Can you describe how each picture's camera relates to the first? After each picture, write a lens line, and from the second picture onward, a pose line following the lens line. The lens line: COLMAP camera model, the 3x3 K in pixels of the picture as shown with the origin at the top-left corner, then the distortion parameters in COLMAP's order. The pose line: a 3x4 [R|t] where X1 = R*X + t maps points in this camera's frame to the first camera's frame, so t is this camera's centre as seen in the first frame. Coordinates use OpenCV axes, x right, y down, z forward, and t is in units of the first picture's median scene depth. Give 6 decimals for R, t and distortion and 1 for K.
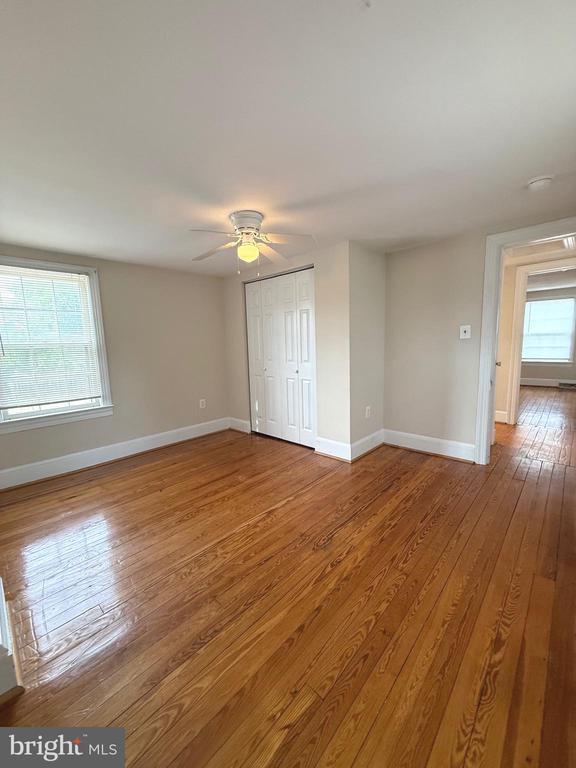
lens RADIAL K [[304.9, 0, 286.9], [0, 304.9, 381.9], [0, 0, 1]] dist [-0.001628, 0.000578]
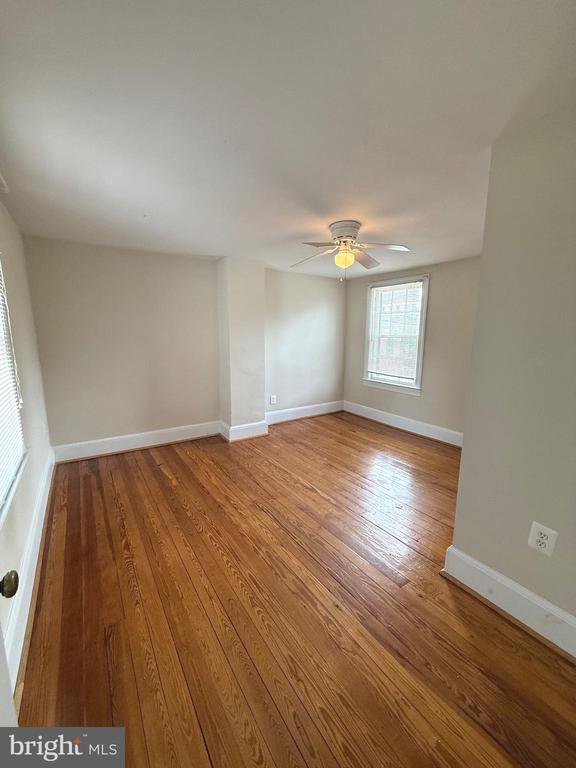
lens RADIAL K [[304.9, 0, 286.9], [0, 304.9, 381.9], [0, 0, 1]] dist [-0.001628, 0.000578]
pose [[-0.219119, 0.186759, -0.957658, 1.127838], [-0.132181, 0.966780, 0.218781, -0.235638], [0.966703, 0.174523, -0.187154, 1.184235]]
